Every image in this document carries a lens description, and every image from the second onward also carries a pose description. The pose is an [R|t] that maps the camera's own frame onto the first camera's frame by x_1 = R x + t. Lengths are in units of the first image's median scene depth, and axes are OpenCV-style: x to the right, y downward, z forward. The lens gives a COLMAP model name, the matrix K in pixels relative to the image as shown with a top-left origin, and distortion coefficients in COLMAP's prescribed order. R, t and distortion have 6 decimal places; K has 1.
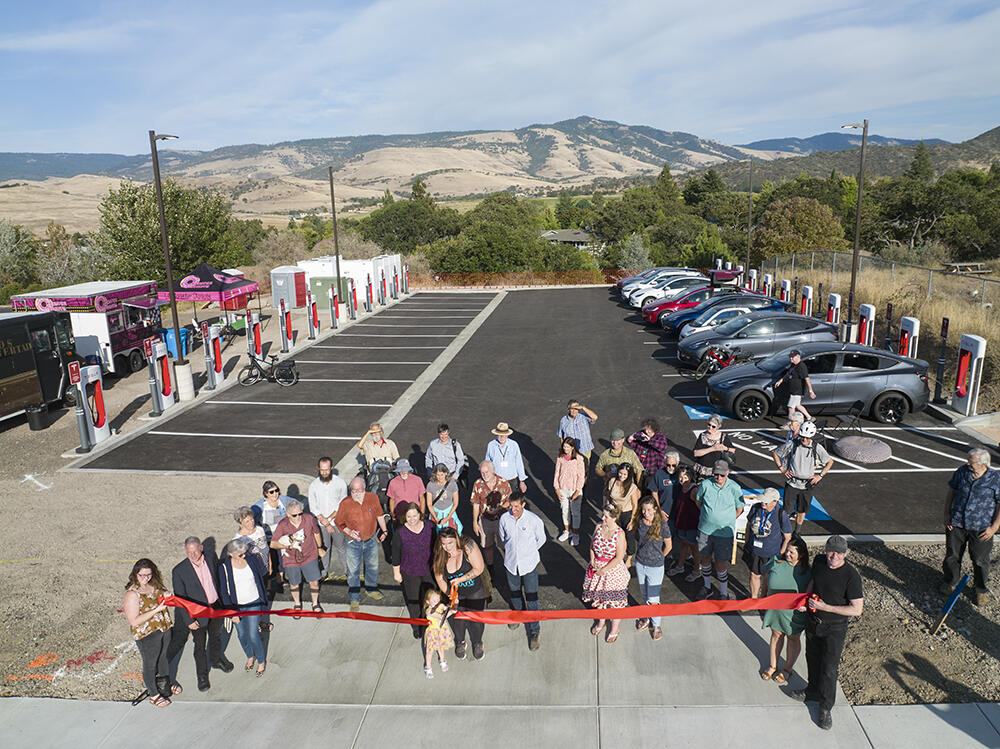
lens RADIAL K [[701.5, 0, 499.8], [0, 701.5, 375.1], [0, 0, 1]] dist [-0.040595, 0.011504]
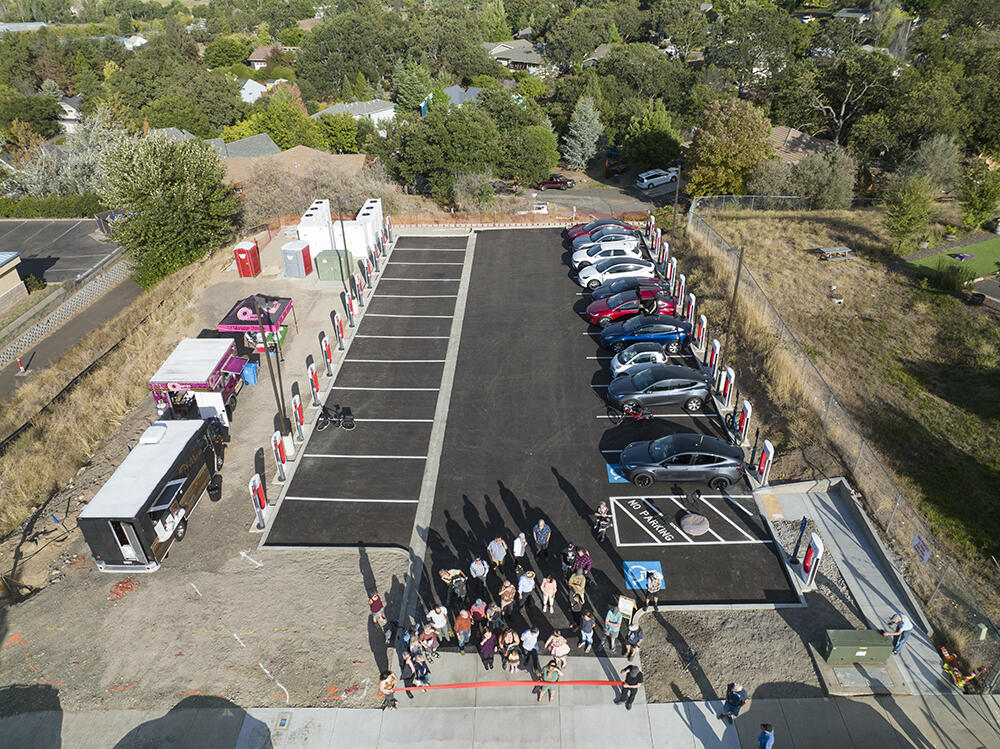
lens RADIAL K [[701.5, 0, 500.5], [0, 701.5, 372.5], [0, 0, 1]] dist [-0.040595, 0.011504]
pose [[0.997020, -0.034782, 0.068851, -0.090050], [0.012443, 0.953397, 0.301462, -0.619151], [-0.076128, -0.299707, 0.950989, -0.466179]]
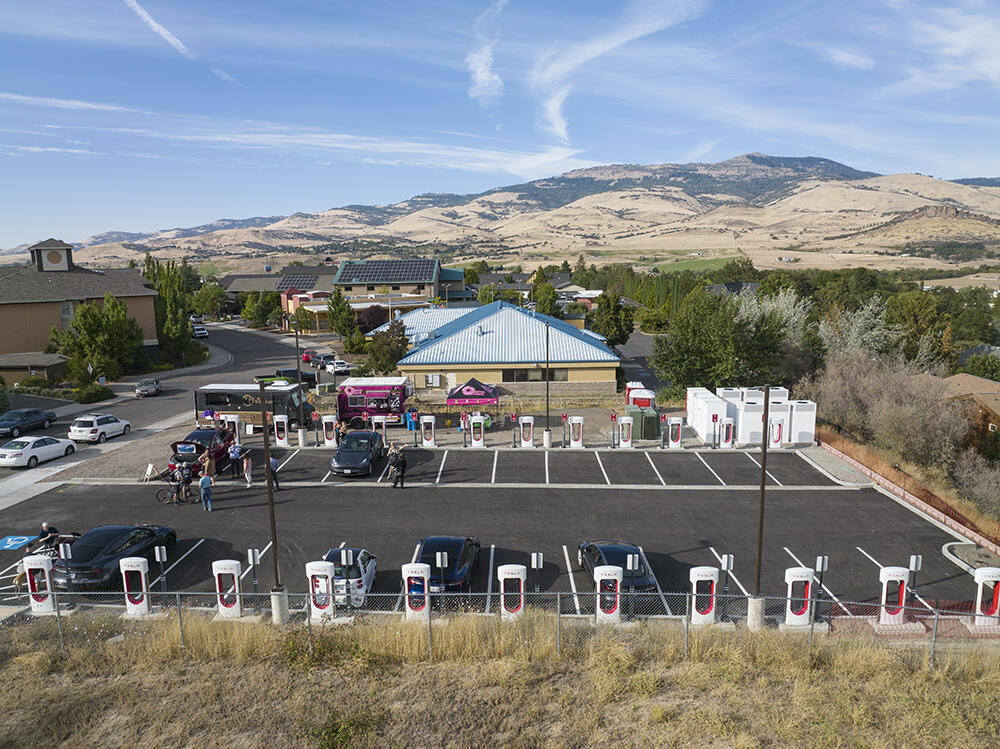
lens RADIAL K [[701.5, 0, 499.1], [0, 701.5, 373.3], [0, 0, 1]] dist [-0.040595, 0.011504]
pose [[0.091086, 0.193875, -0.976789, 1.612669], [-0.226458, 0.959200, 0.169266, -0.668212], [0.969753, 0.205784, 0.131274, 1.293225]]
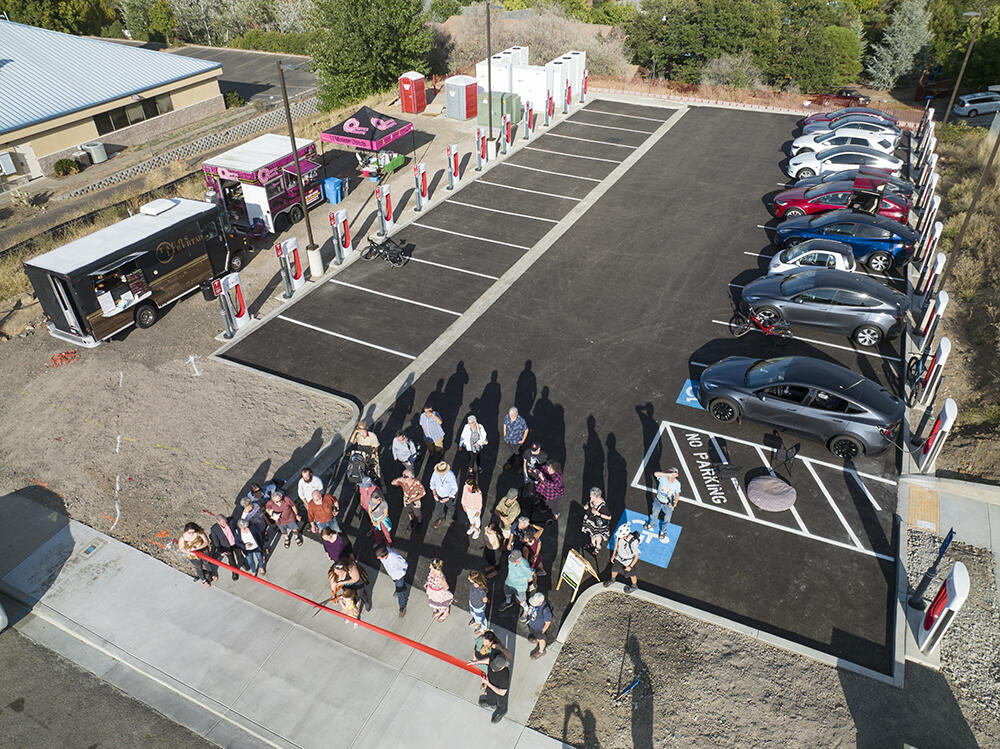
lens RADIAL K [[701.5, 0, 499.9], [0, 701.5, 376.5], [0, 0, 1]] dist [-0.040595, 0.011504]
pose [[0.937436, 0.214157, -0.274500, 0.264967], [-0.090780, 0.911516, 0.401119, -0.352433], [0.336113, -0.351105, 0.873930, -0.074635]]
